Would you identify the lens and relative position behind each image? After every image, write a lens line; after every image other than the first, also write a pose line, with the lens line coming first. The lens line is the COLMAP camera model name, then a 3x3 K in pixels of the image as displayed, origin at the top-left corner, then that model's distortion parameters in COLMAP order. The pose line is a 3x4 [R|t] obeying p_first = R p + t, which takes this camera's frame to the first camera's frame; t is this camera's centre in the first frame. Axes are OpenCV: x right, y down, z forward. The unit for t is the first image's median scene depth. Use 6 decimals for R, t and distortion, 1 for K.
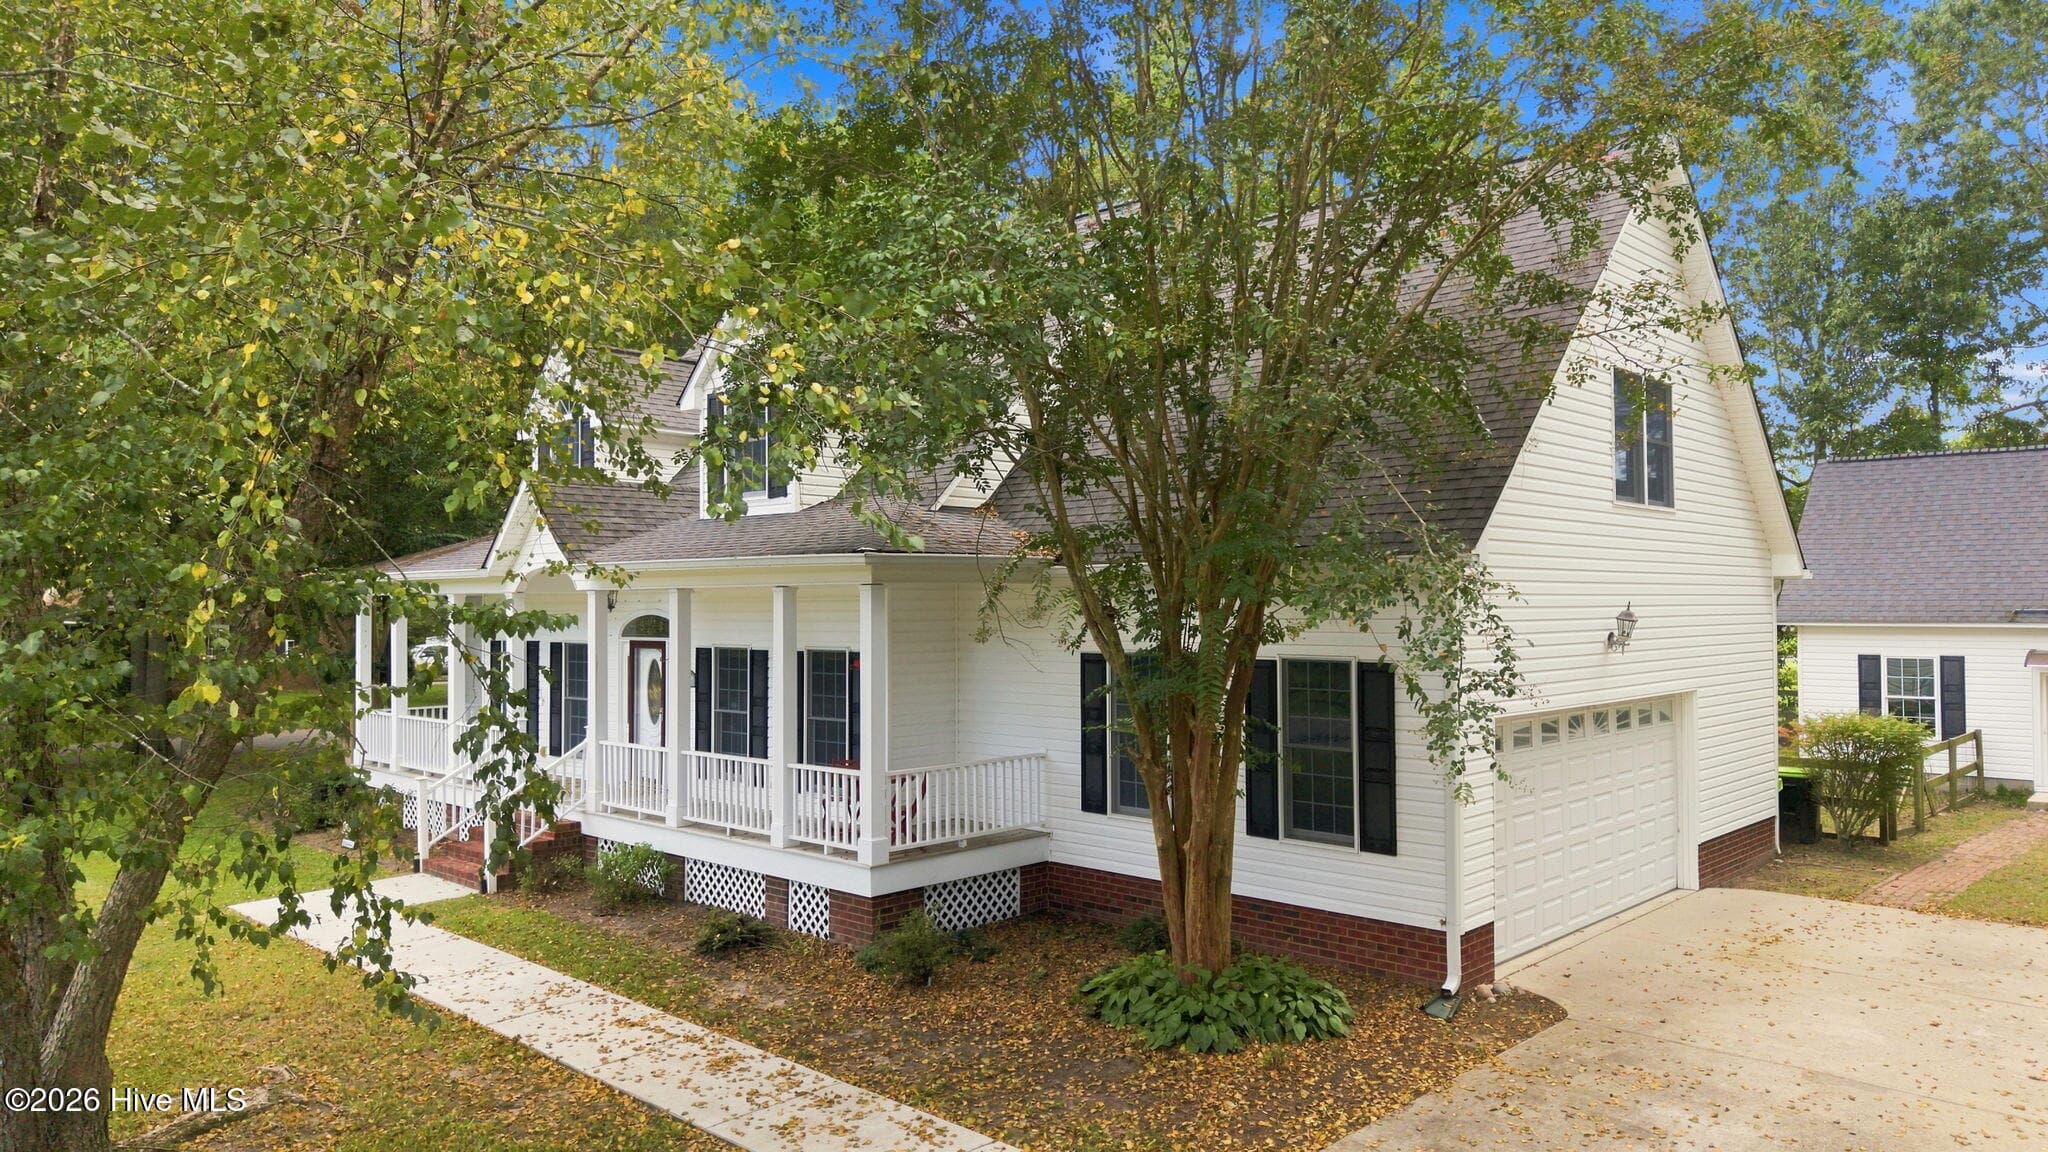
lens RADIAL K [[1368.9, 0, 1017.6], [0, 1368.9, 580.4], [0, 0, 1]] dist [0.024716, -0.030474]
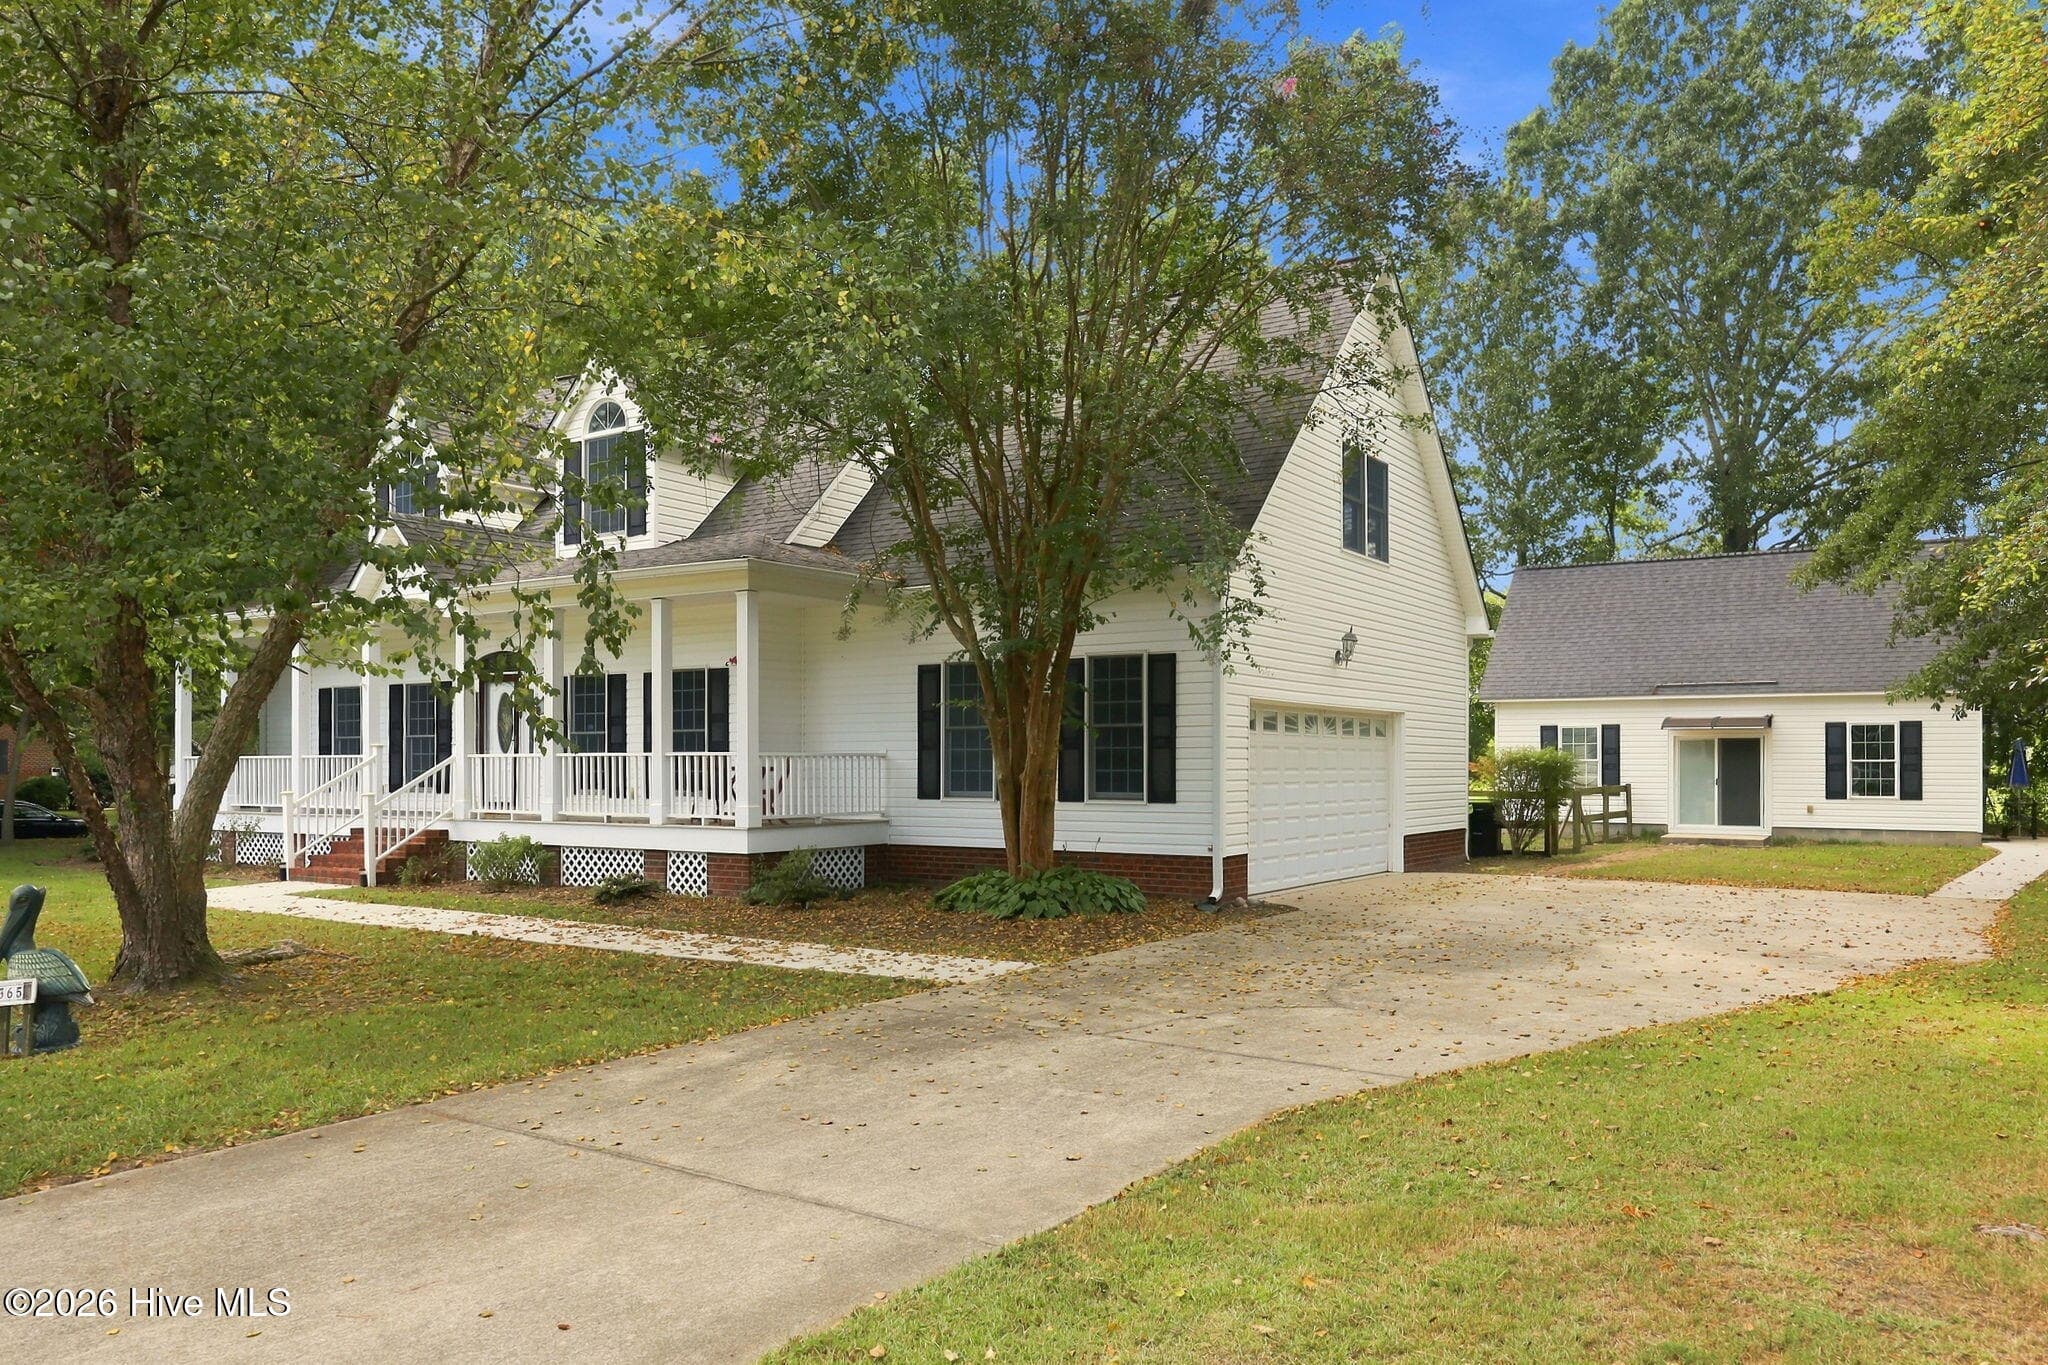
lens RADIAL K [[1444.0, 0, 1036.9], [0, 1444.0, 764.7], [0, 0, 1]] dist [0.000990, -0.000447]
pose [[0.982436, 0.005154, 0.186529, -0.093491], [-0.008360, 0.999830, 0.016405, 0.129735], [-0.186412, -0.017676, 0.982313, -0.271893]]
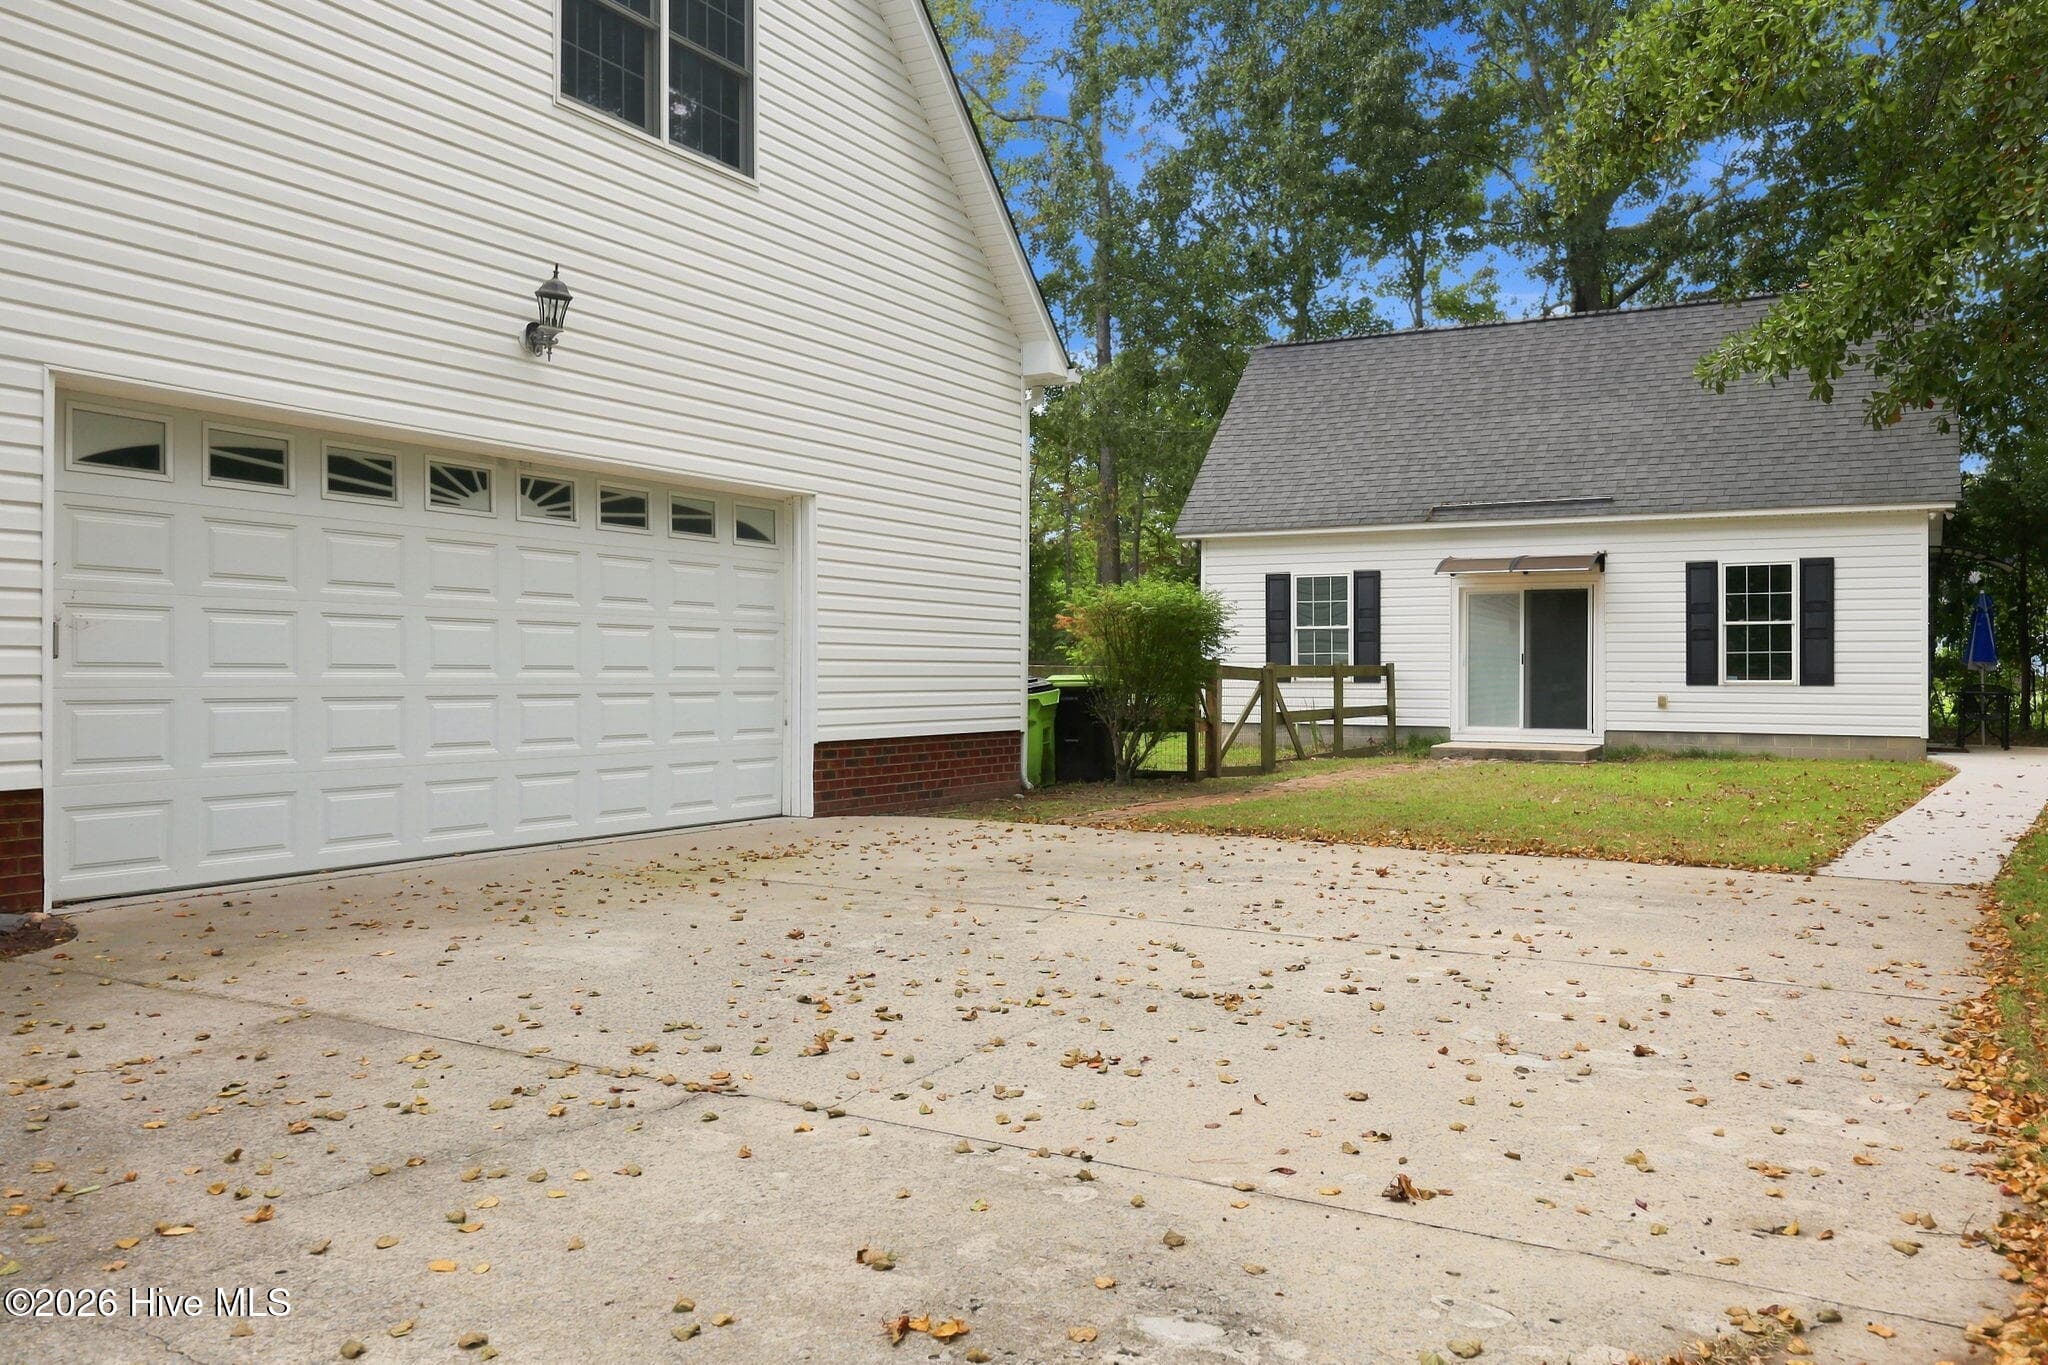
lens RADIAL K [[1570.6, 0, 1046.7], [0, 1570.6, 671.6], [0, 0, 1]] dist [0.003392, 0.001964]
pose [[0.966811, 0.005877, 0.255424, 0.498120], [-0.009855, 0.999849, 0.014299, 0.177295], [-0.255301, -0.016342, 0.966723, 0.345792]]
